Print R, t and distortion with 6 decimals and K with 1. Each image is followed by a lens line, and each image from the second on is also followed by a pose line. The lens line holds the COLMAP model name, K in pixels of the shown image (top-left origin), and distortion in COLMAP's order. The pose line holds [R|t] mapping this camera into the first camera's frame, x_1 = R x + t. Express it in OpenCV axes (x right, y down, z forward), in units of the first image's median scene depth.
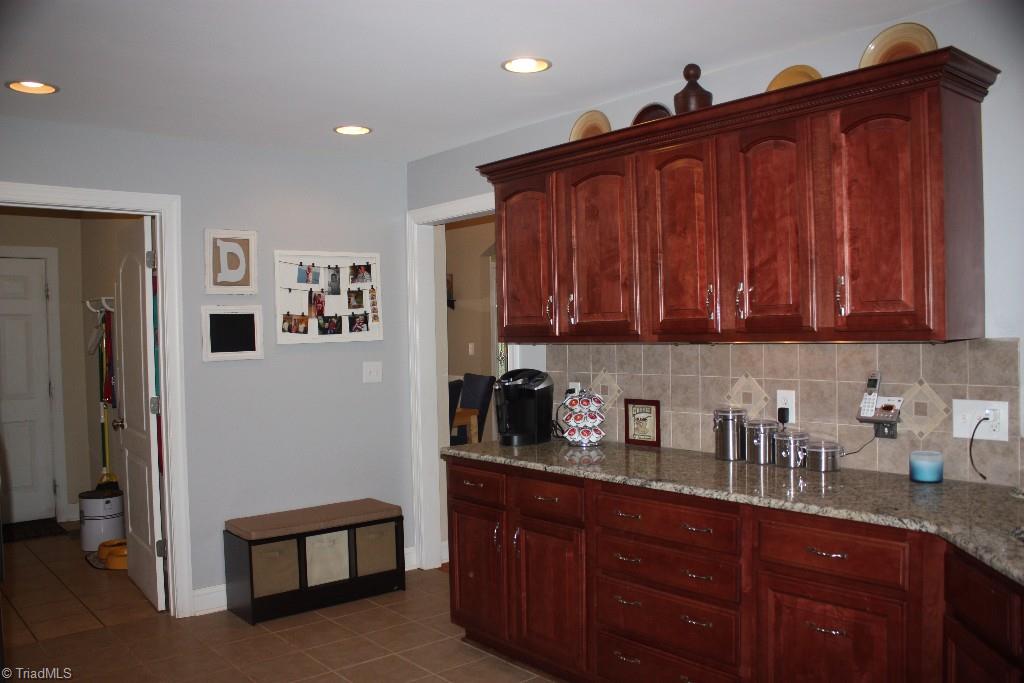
lens RADIAL K [[852.8, 0, 515.5], [0, 852.8, 351.6], [0, 0, 1]] dist [-0.172370, 0.165394]
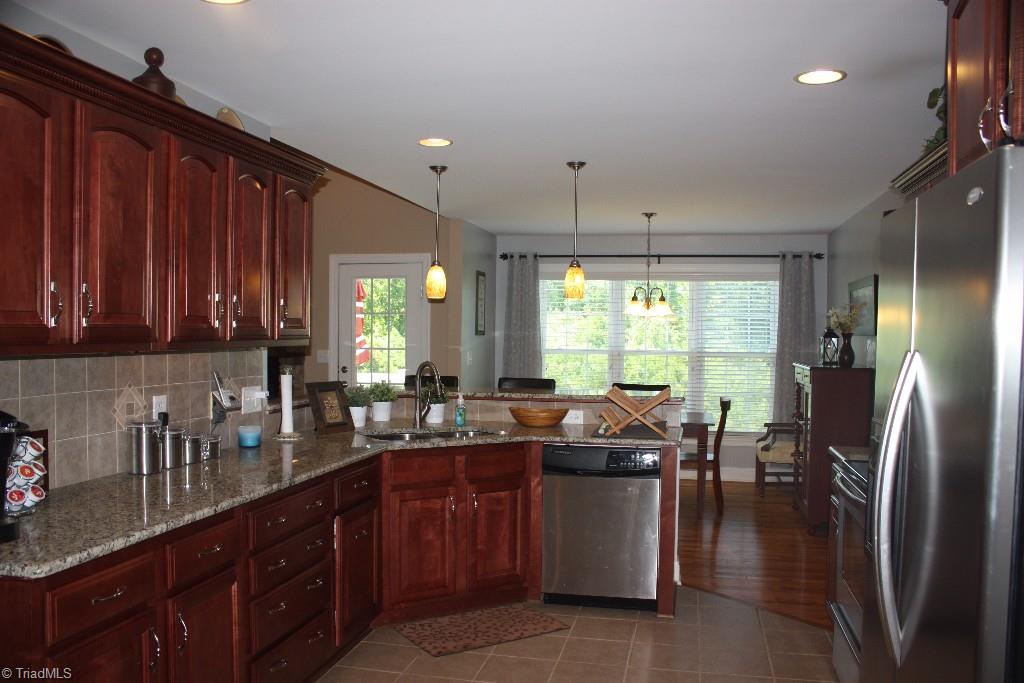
lens RADIAL K [[852.8, 0, 515.5], [0, 852.8, 351.6], [0, 0, 1]] dist [-0.172370, 0.165394]
pose [[-0.617578, -0.000198, 0.786509, -0.534804], [0.026936, 0.999408, 0.021402, -0.013246], [-0.786048, 0.034403, -0.617207, 0.897519]]
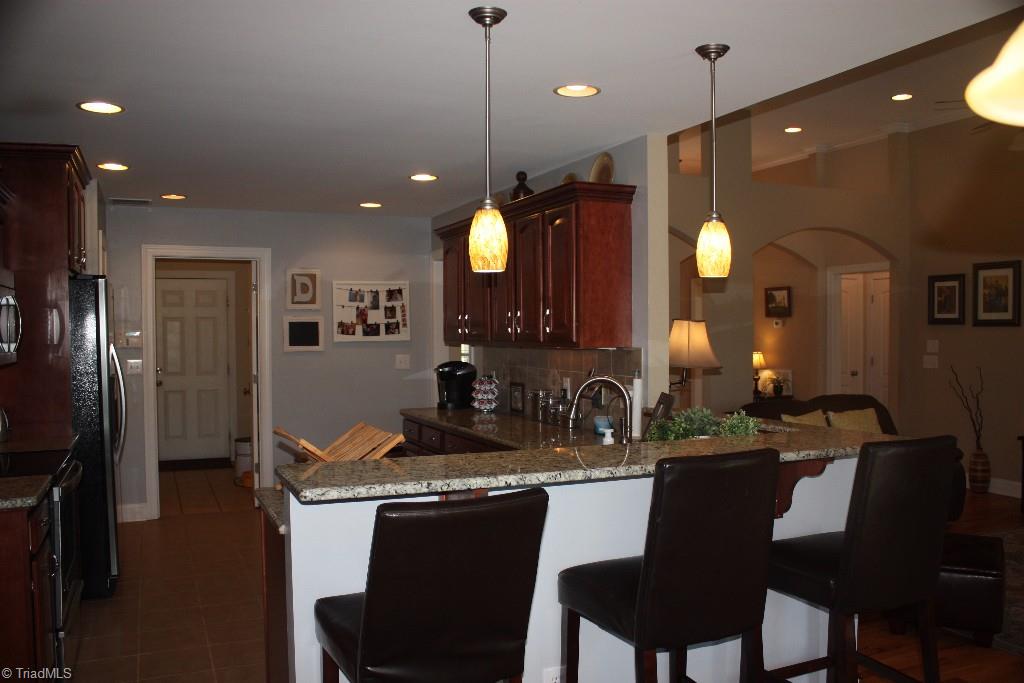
lens RADIAL K [[852.8, 0, 515.5], [0, 852.8, 351.6], [0, 0, 1]] dist [-0.172370, 0.165394]
pose [[0.961057, 0.023640, -0.275339, 0.457688], [-0.023475, 0.999717, 0.003898, -0.004216], [0.275353, 0.002718, 0.961339, -0.395778]]
